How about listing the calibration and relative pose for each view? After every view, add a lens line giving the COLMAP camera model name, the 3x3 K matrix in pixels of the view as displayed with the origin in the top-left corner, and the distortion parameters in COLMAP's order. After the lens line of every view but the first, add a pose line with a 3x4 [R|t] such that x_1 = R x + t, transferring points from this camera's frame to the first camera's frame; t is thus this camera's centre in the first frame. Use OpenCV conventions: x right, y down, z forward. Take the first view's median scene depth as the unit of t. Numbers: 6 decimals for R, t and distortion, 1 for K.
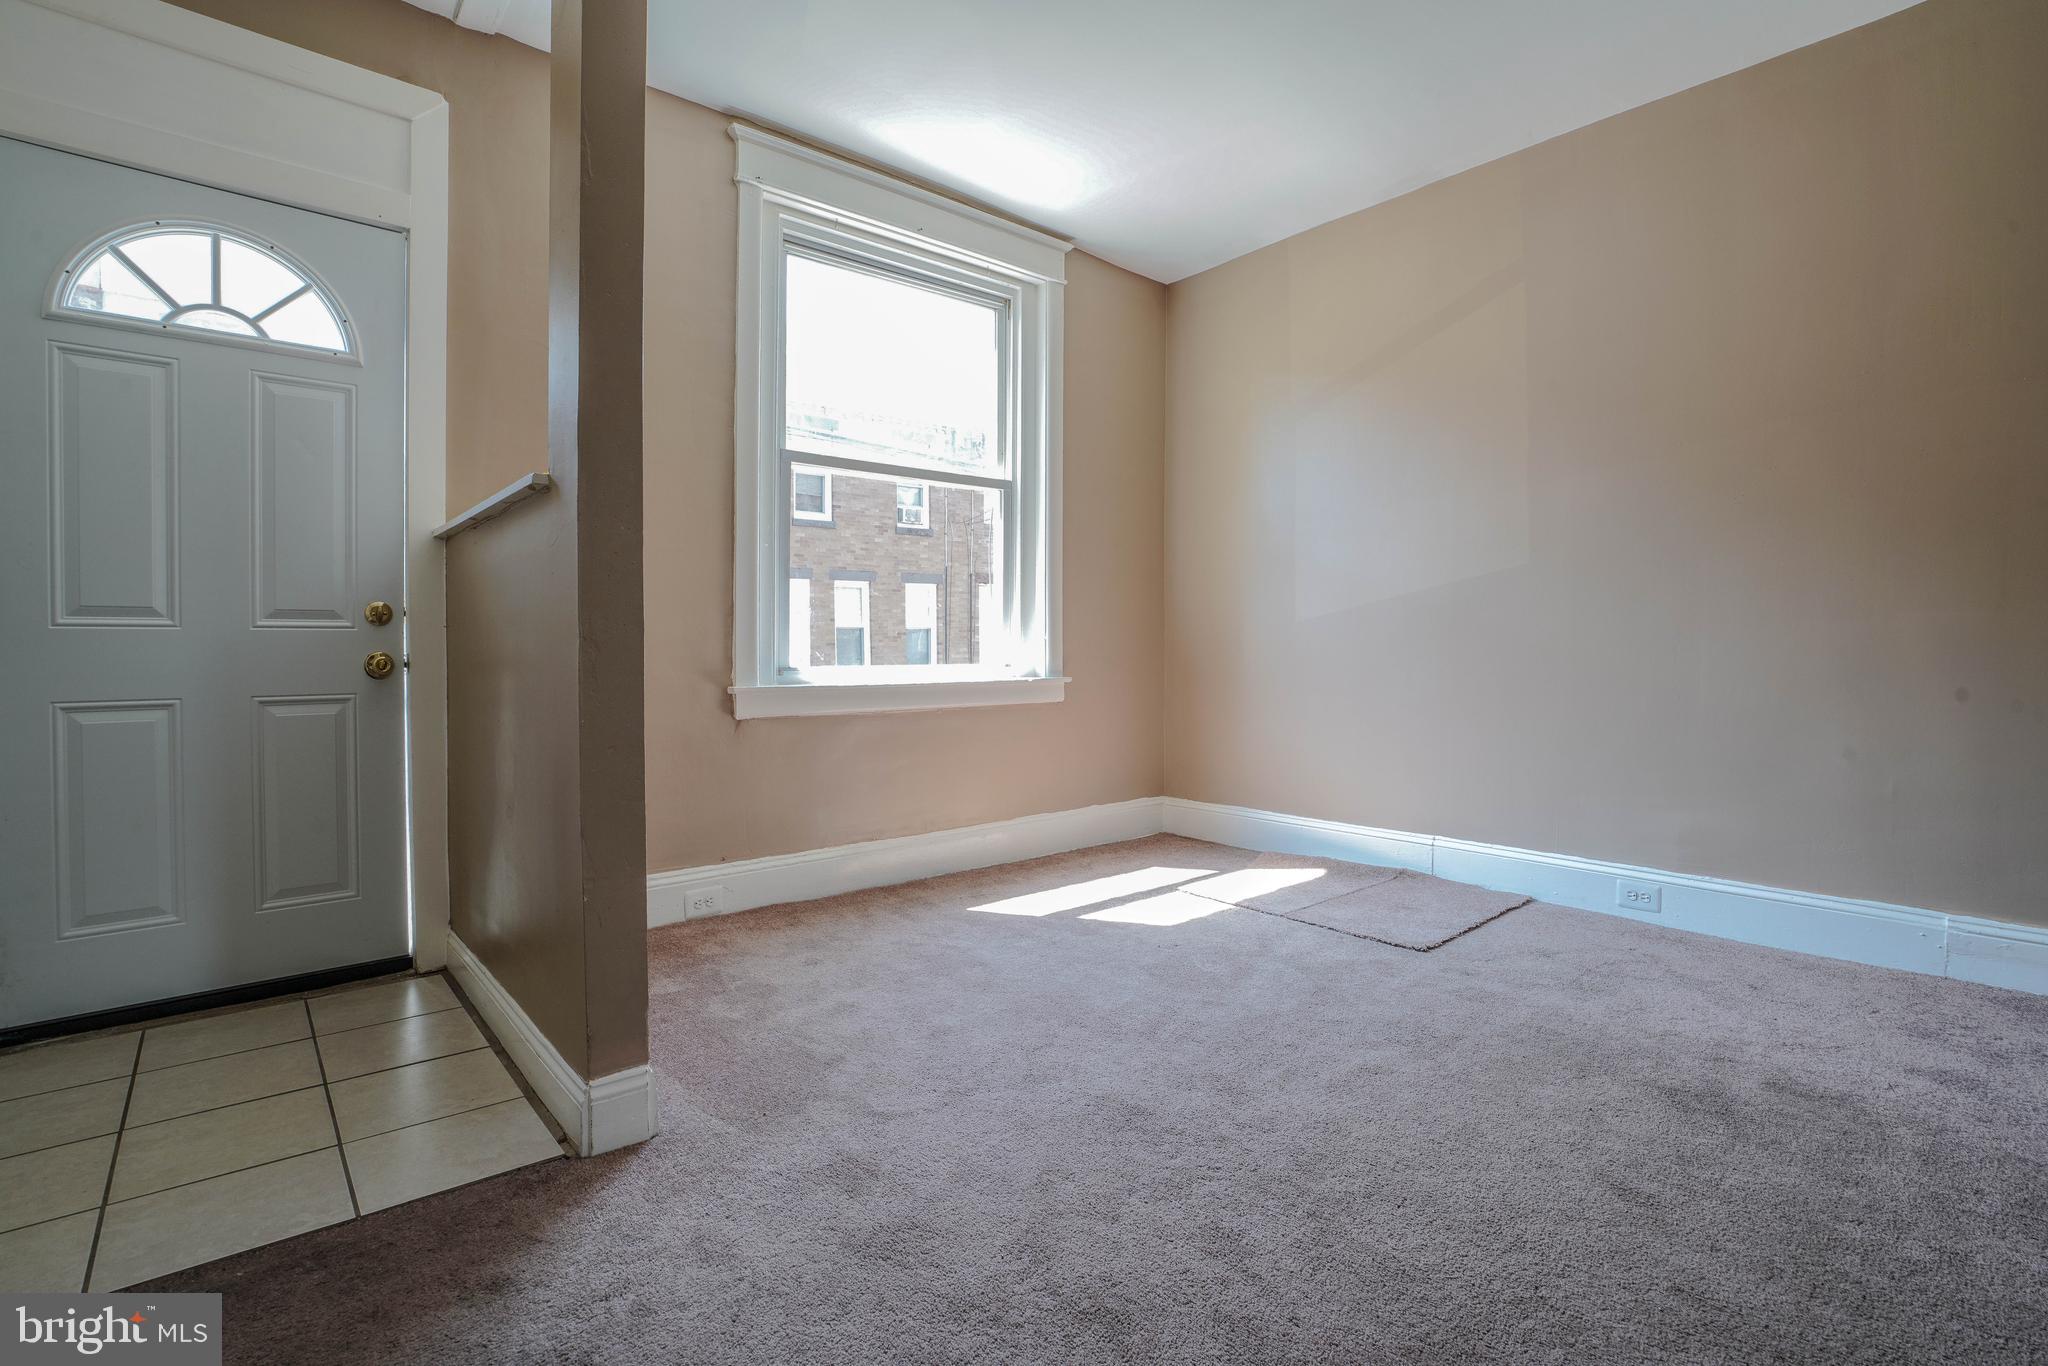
lens RADIAL K [[937.4, 0, 1017.3], [0, 937.4, 655.6], [0, 0, 1]] dist [-0.053926, 0.019140]
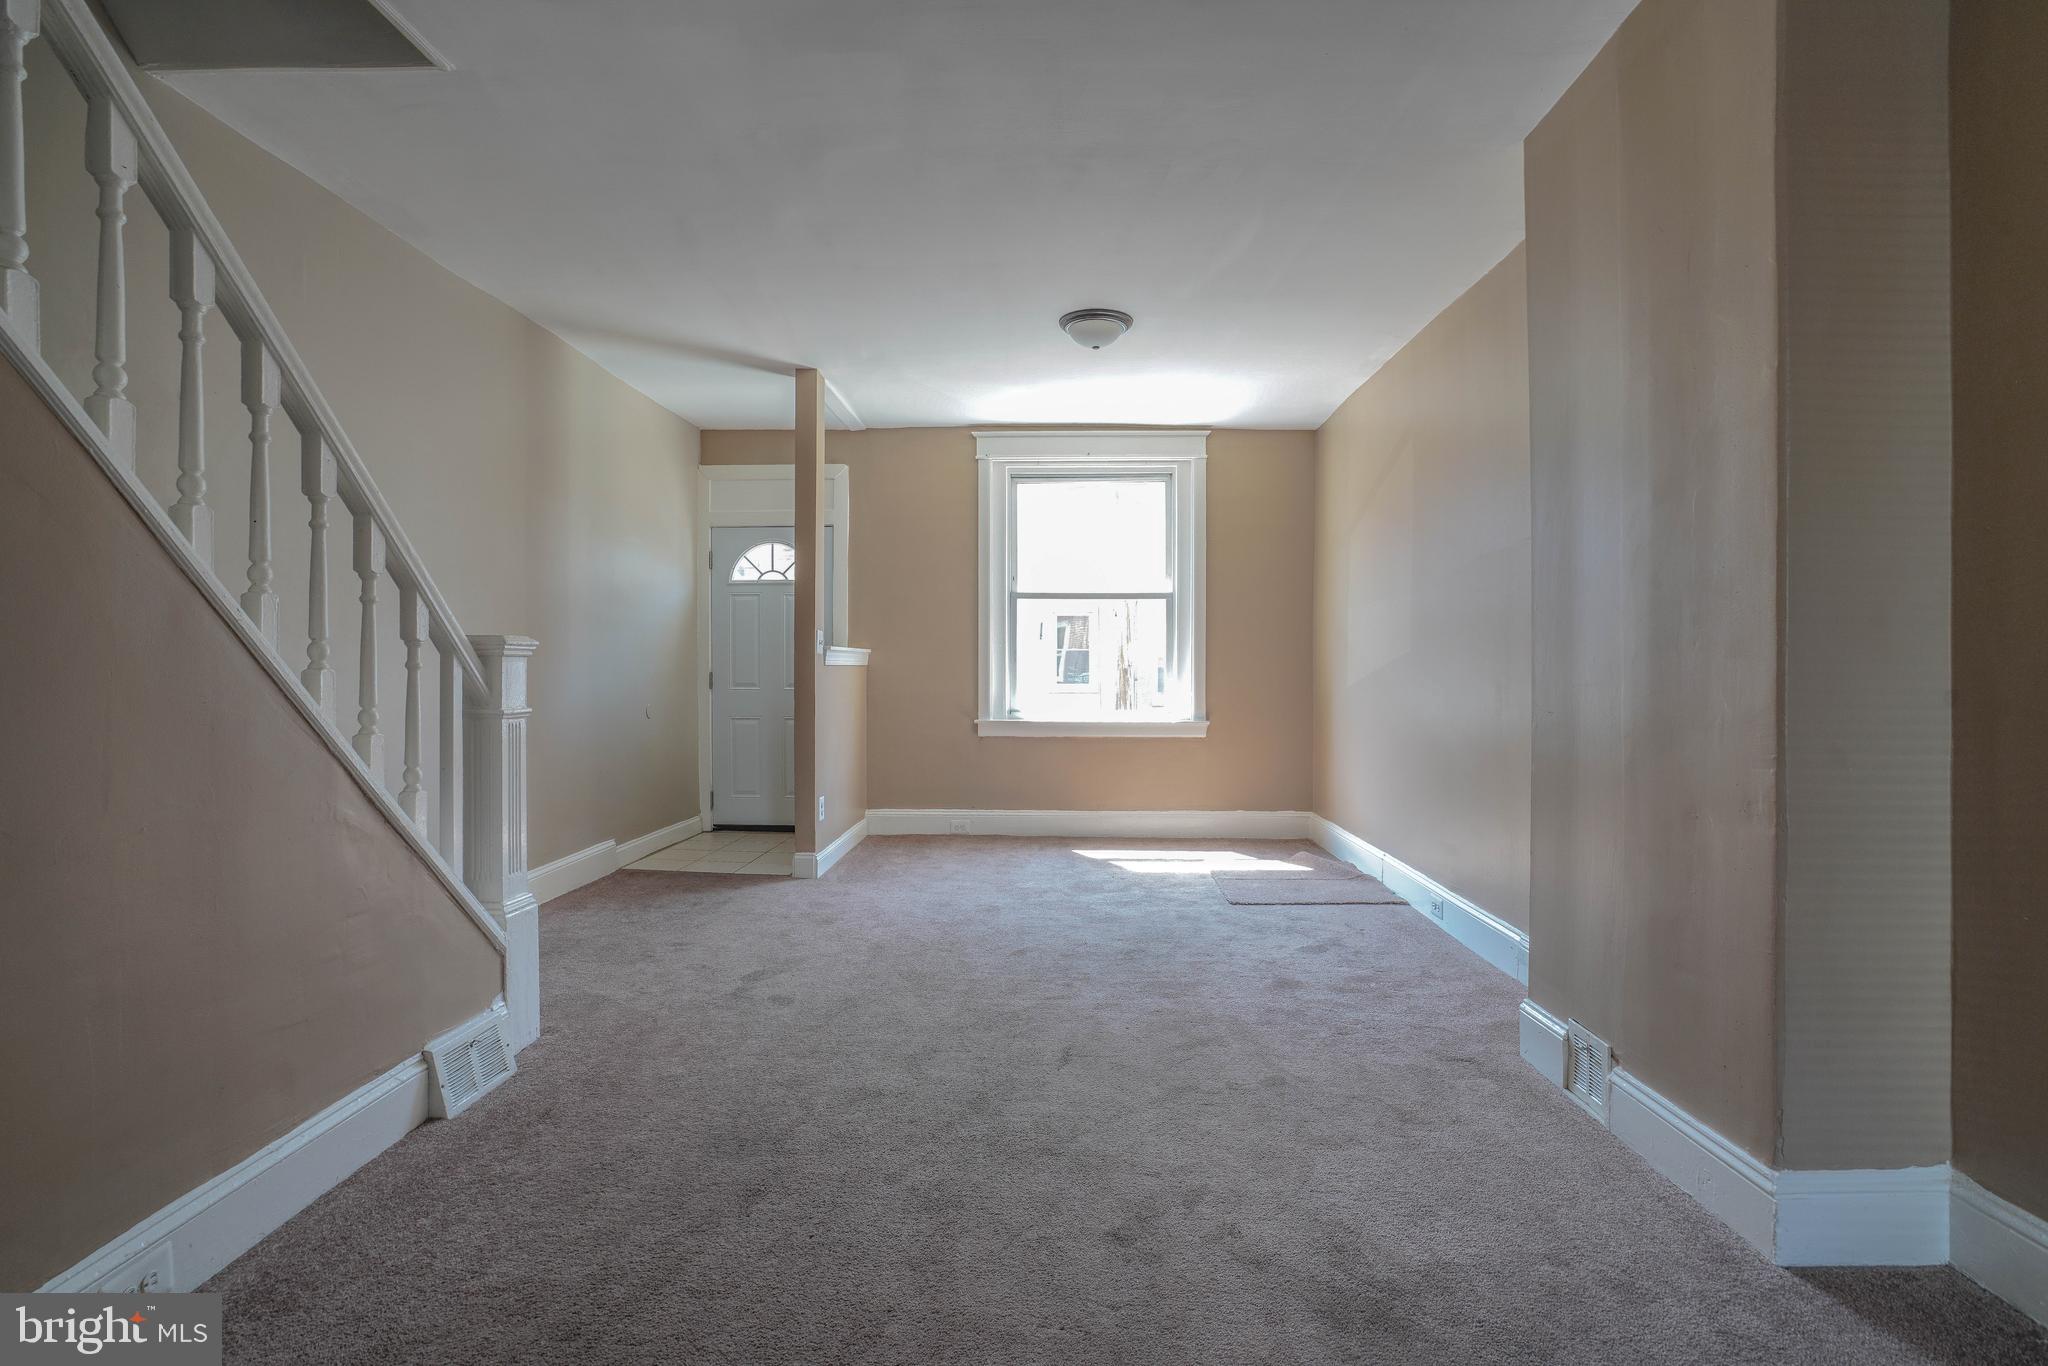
lens RADIAL K [[939.1, 0, 1008.1], [0, 939.1, 673.0], [0, 0, 1]] dist [-0.054961, 0.025852]
pose [[0.732923, 0.010235, -0.680234, 1.017094], [-0.013541, 0.999908, 0.000454, -0.061920], [0.680177, 0.008878, 0.732995, -0.372626]]
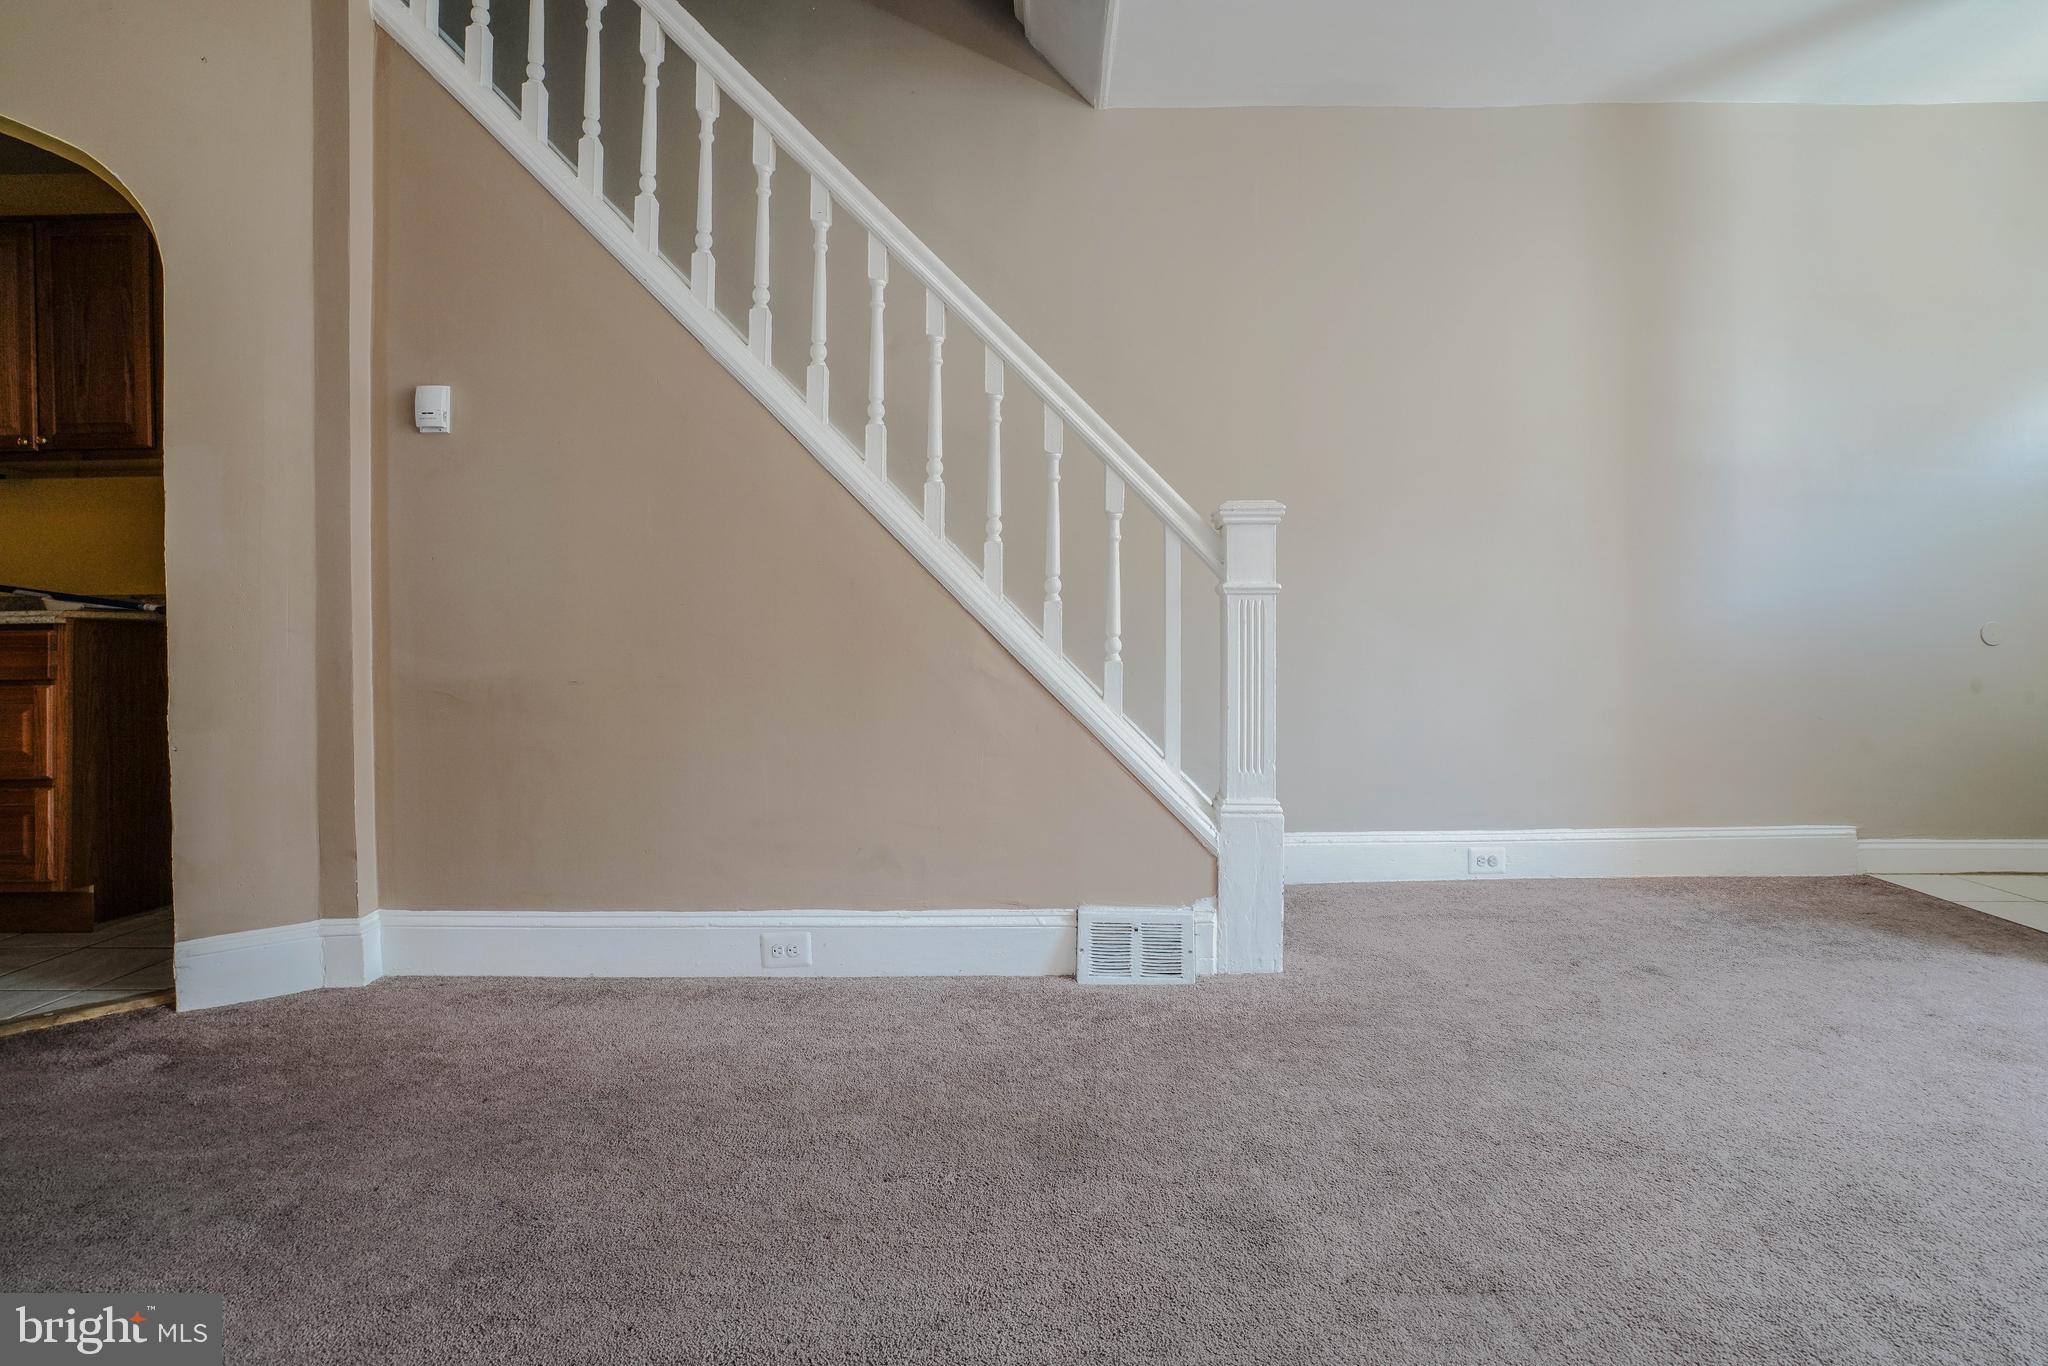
lens RADIAL K [[974.5, 0, 1069.0], [0, 974.5, 643.6], [0, 0, 1]] dist [-0.061223, 0.025656]
pose [[-0.646049, 0.016285, -0.763122, 0.810355], [0.002138, 0.999807, 0.019527, 0.005496], [0.763293, 0.010984, -0.645959, 0.297282]]
